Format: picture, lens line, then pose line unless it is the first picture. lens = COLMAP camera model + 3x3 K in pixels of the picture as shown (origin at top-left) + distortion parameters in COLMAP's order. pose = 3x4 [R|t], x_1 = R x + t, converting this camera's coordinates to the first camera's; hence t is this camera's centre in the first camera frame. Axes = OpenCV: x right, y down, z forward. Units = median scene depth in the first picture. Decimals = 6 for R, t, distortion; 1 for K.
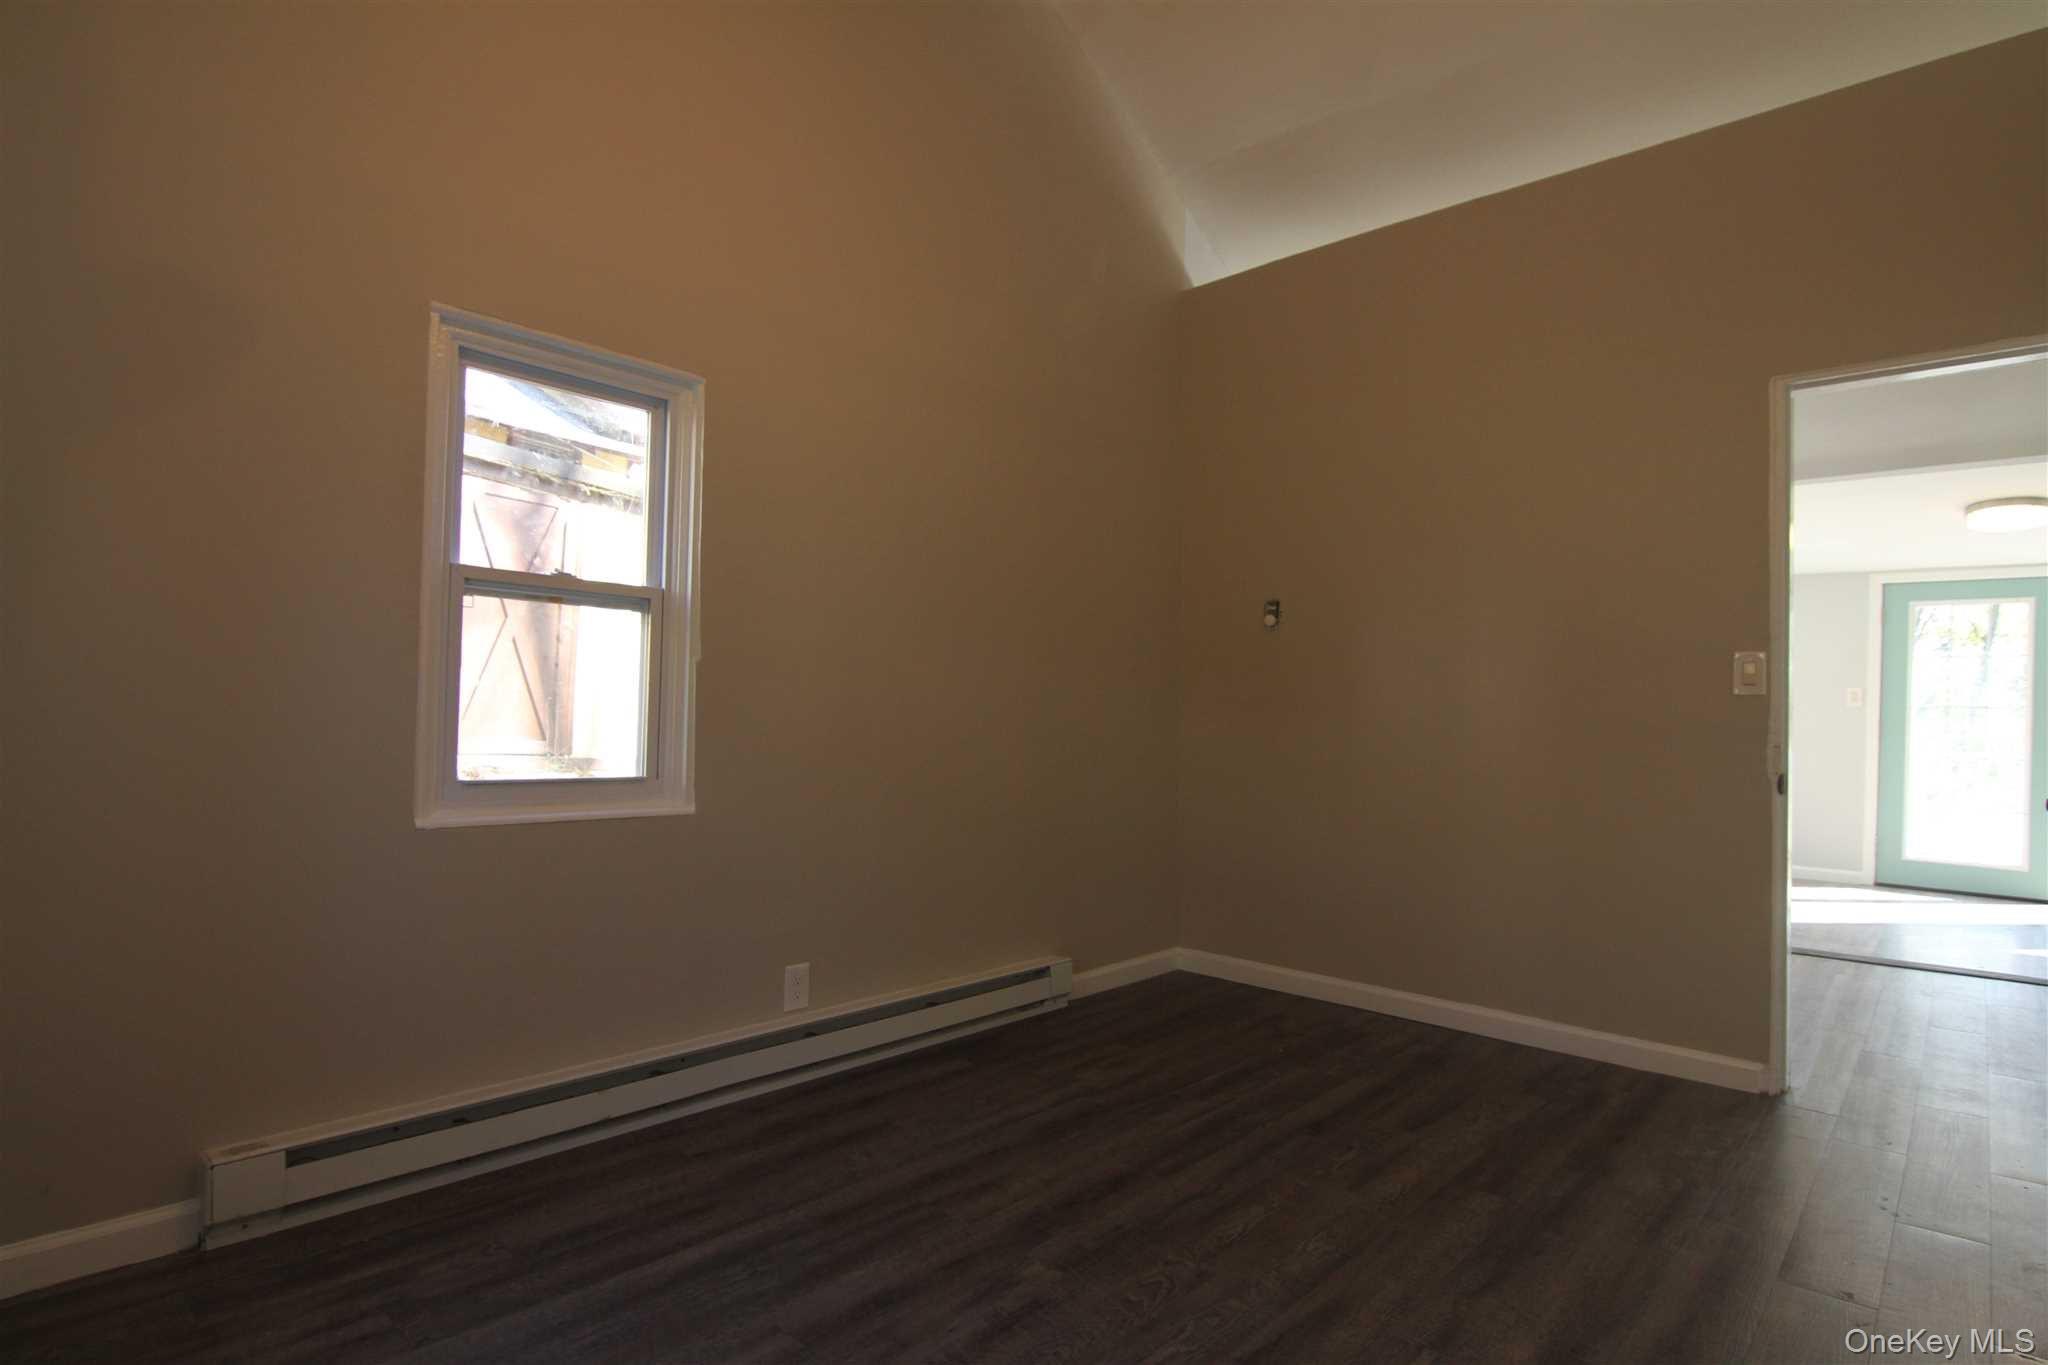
lens RADIAL K [[1035.2, 0, 1033.1], [0, 1035.2, 699.9], [0, 0, 1]] dist [-0.002517, -0.012660]
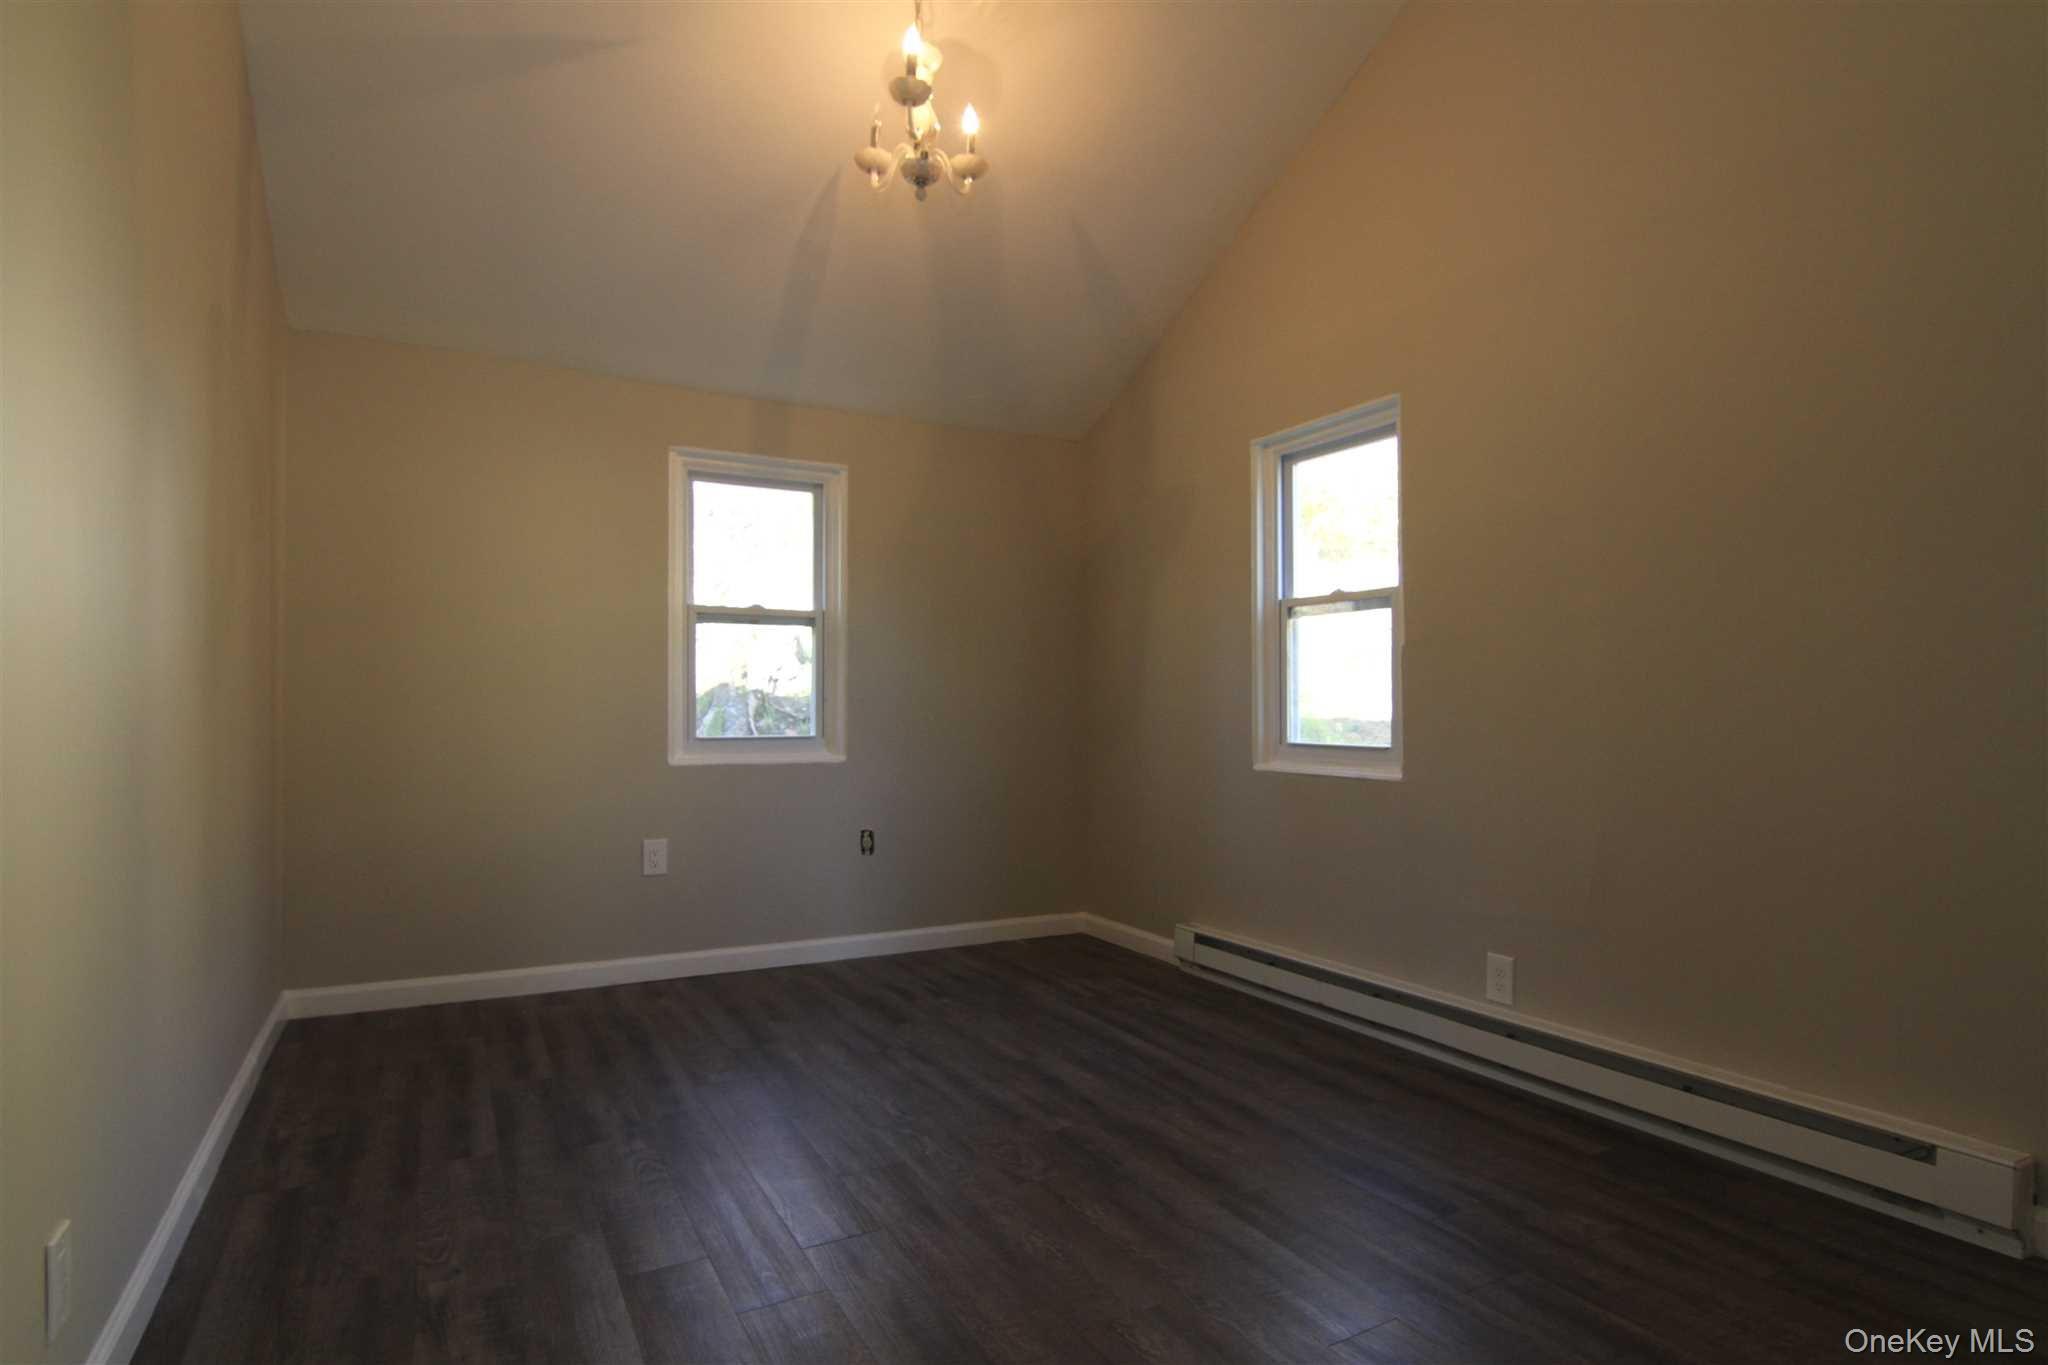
lens RADIAL K [[1035.2, 0, 1033.1], [0, 1035.2, 699.9], [0, 0, 1]] dist [-0.002517, -0.012660]
pose [[-0.293477, -0.024129, -0.955662, 1.046786], [0.016497, 0.999405, -0.030300, 0.057748], [0.955824, -0.024658, -0.292904, 1.137256]]
